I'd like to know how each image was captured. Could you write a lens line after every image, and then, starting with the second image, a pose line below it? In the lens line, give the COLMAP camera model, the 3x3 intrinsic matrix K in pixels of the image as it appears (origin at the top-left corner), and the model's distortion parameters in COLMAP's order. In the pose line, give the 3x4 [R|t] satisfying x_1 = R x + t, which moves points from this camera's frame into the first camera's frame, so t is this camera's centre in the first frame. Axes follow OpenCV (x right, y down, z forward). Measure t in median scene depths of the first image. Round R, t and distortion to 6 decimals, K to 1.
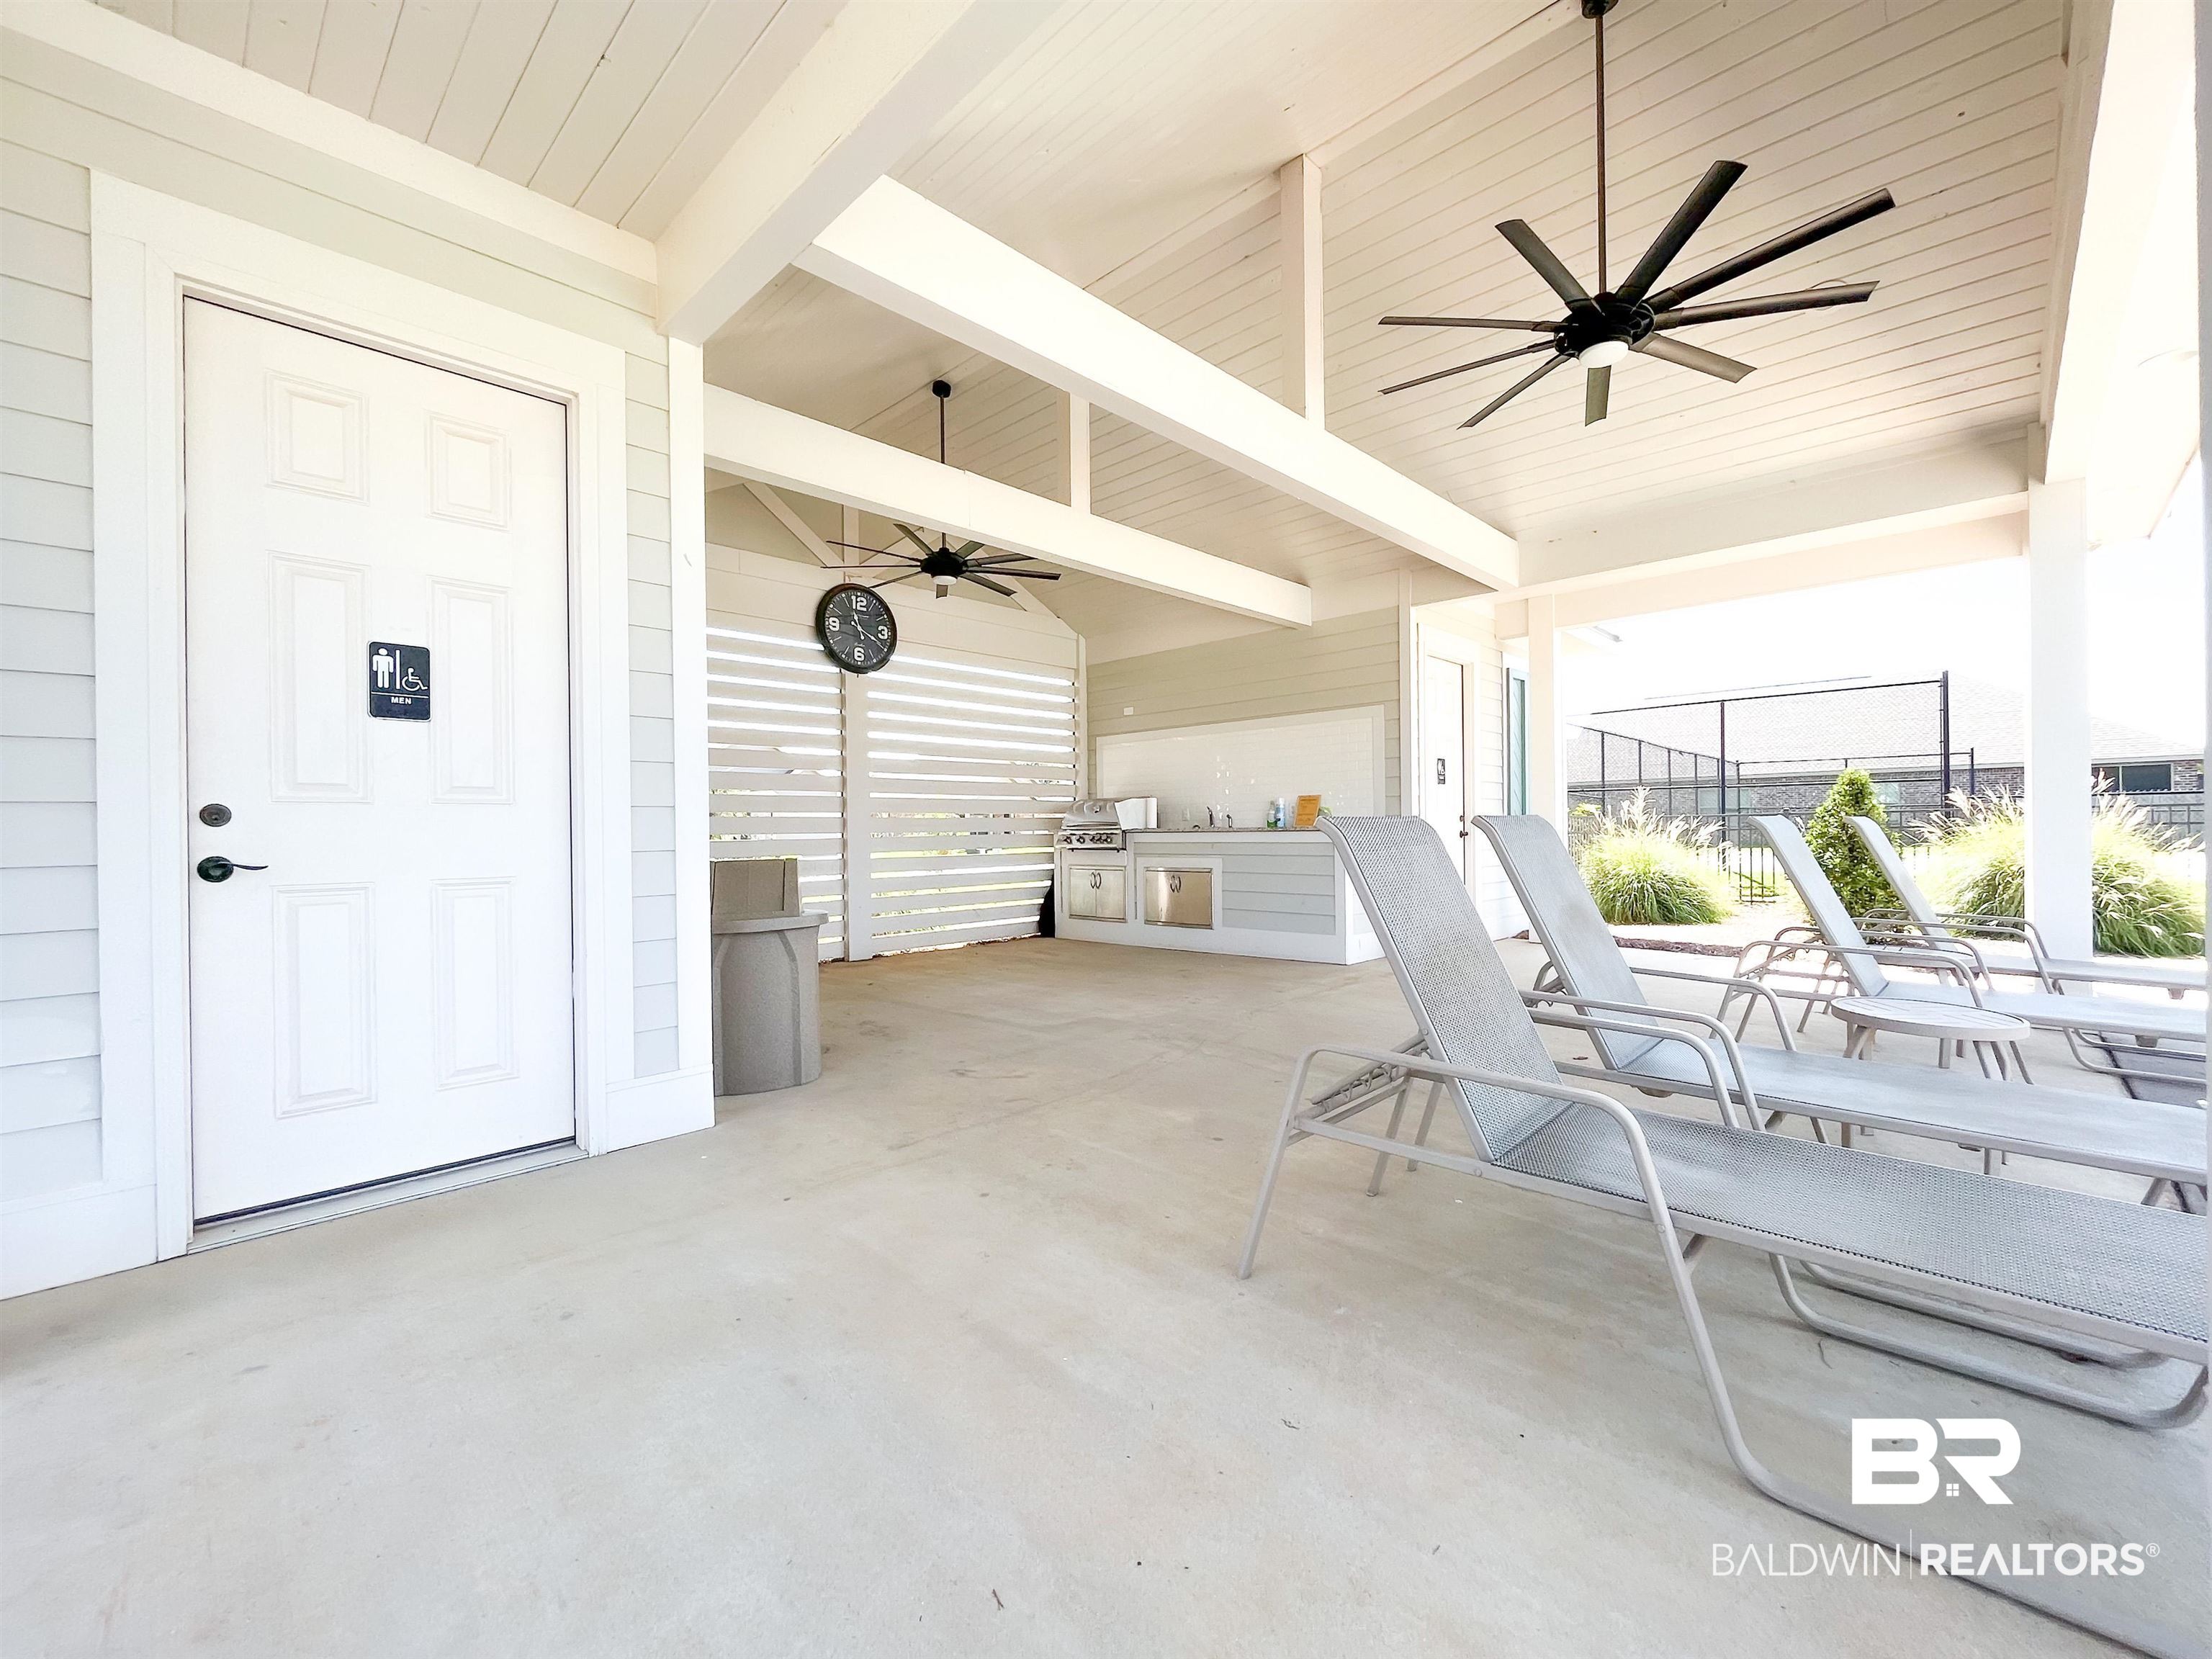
lens RADIAL K [[903.4, 0, 1106.0], [0, 903.4, 829.5], [0, 0, 1]] dist [0.000057, 0.000010]
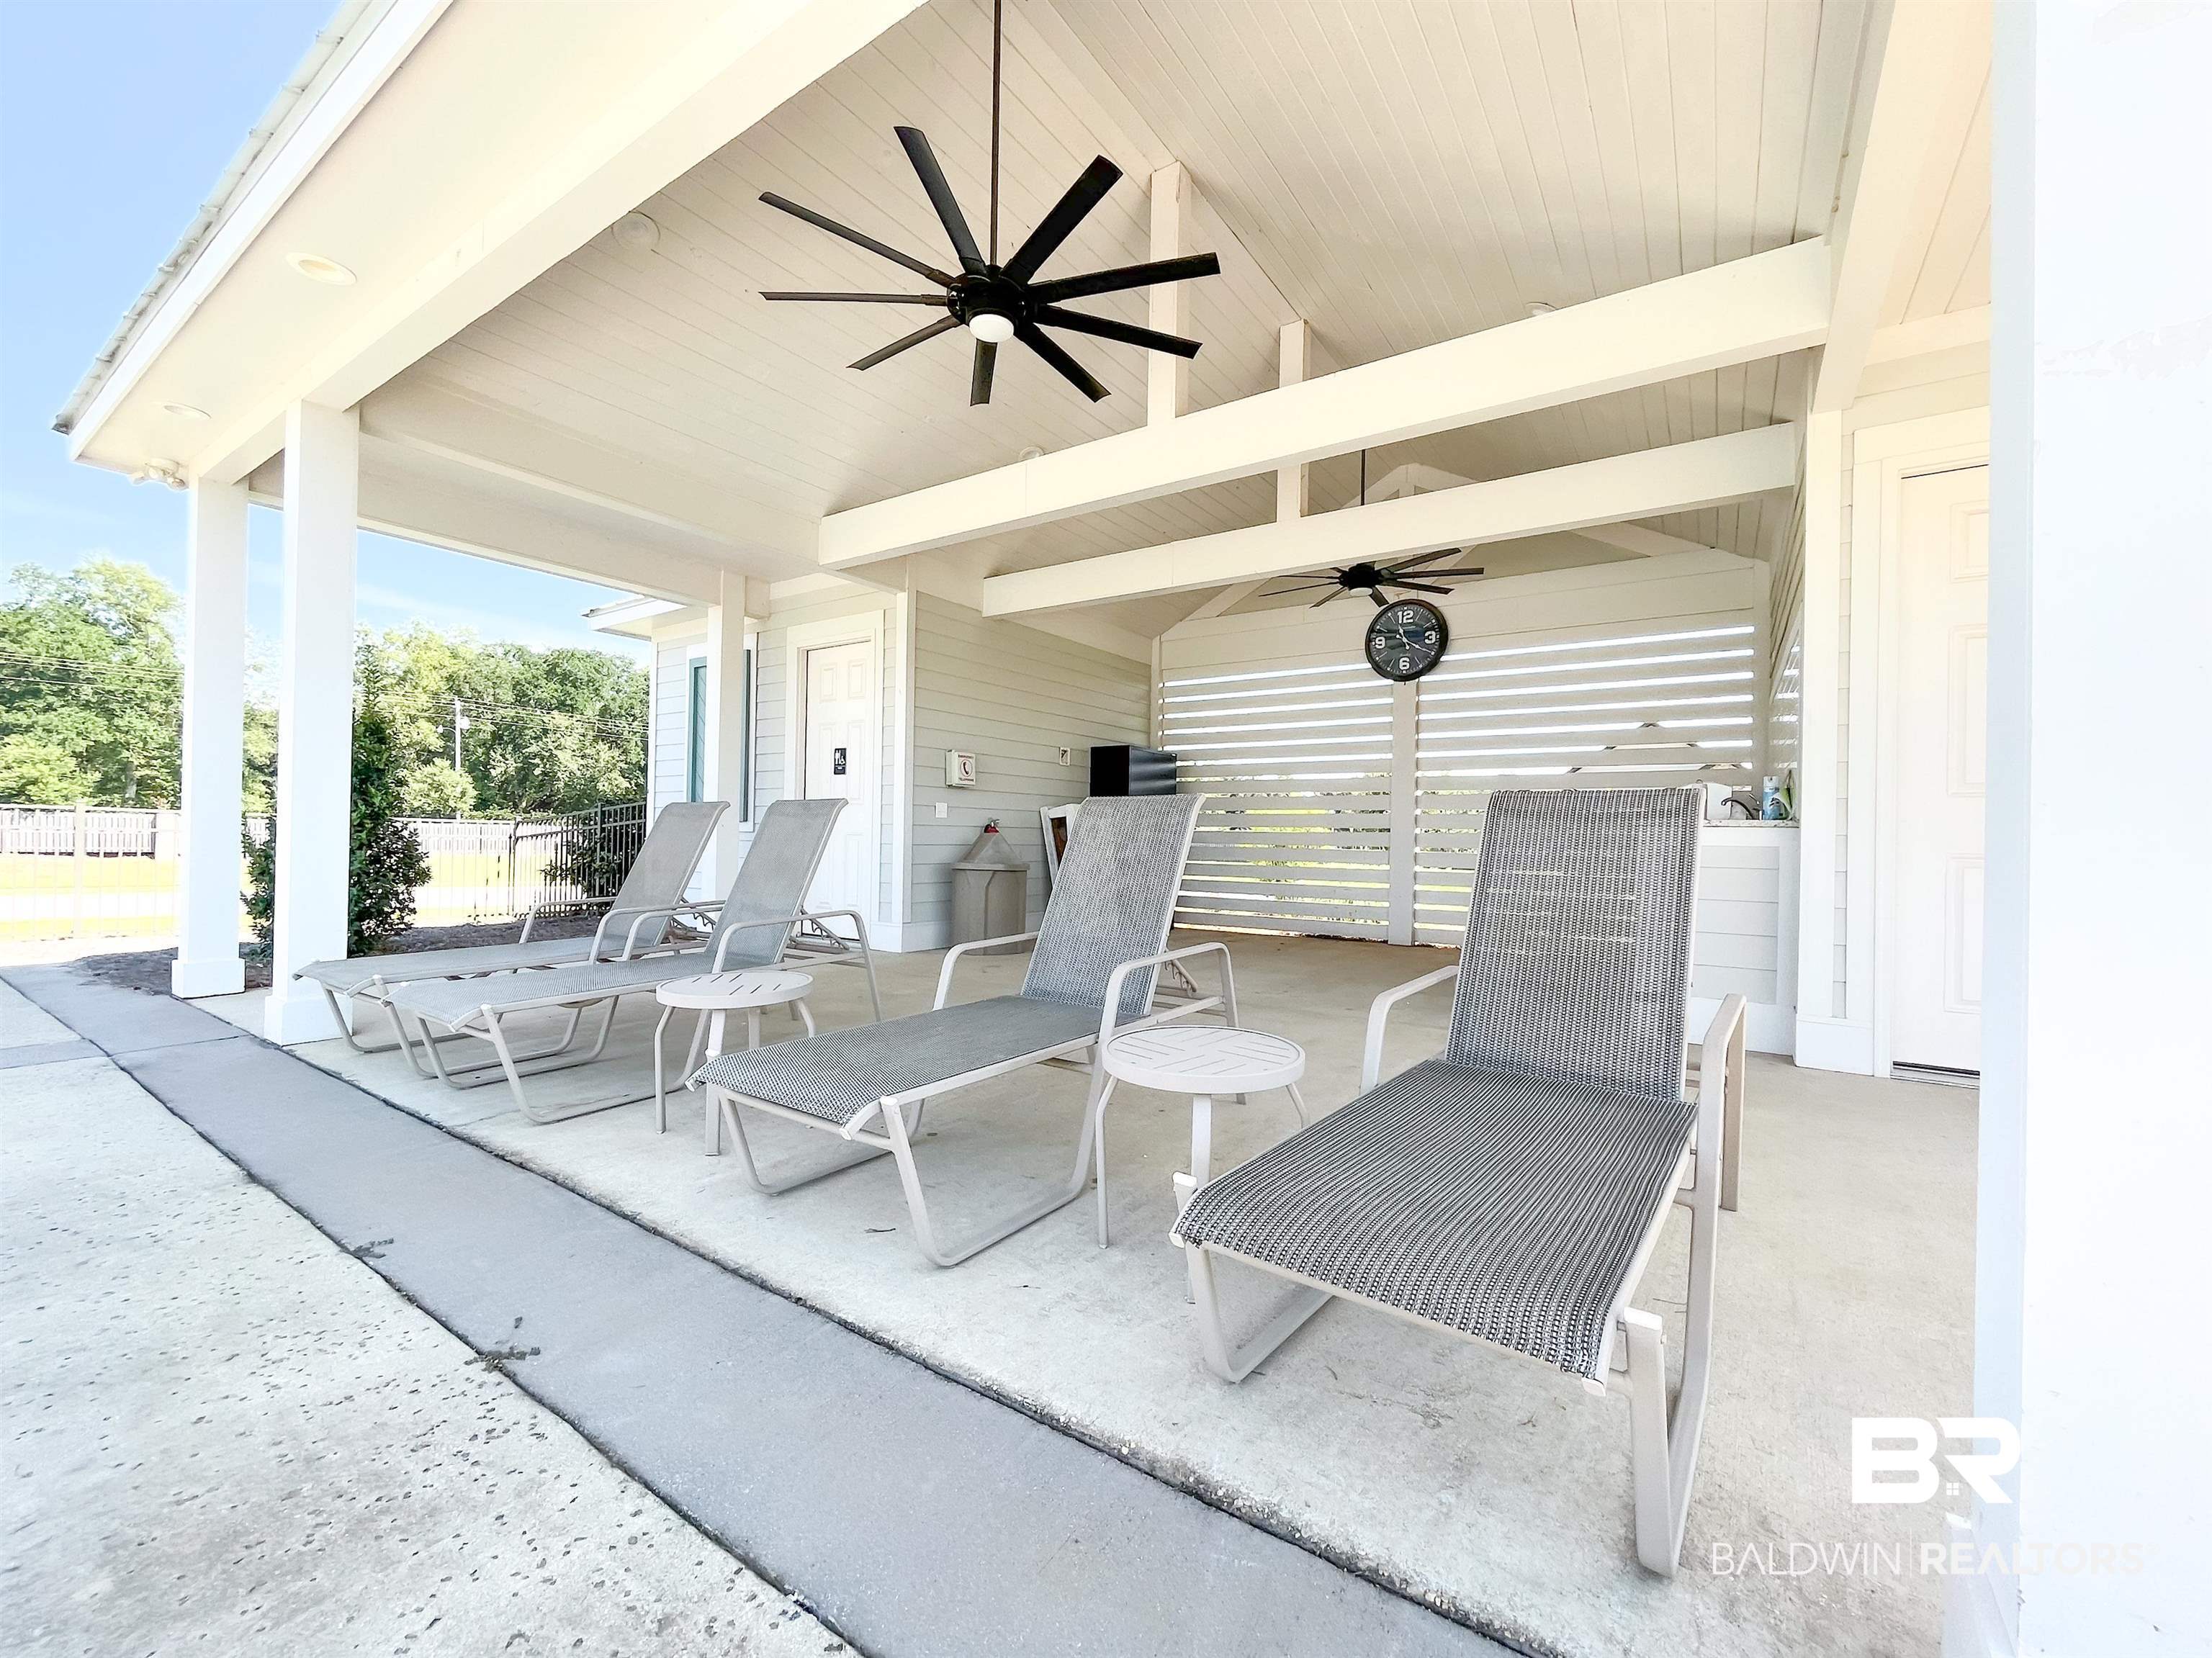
lens RADIAL K [[903.3, 0, 1106.0], [0, 903.3, 829.0], [0, 0, 1]] dist [0.000057, 0.000010]
pose [[0.169546, 0.014465, -0.985416, 0.743403], [-0.020666, 0.999725, 0.011119, -0.001995], [0.985306, 0.018479, 0.169798, 0.480091]]
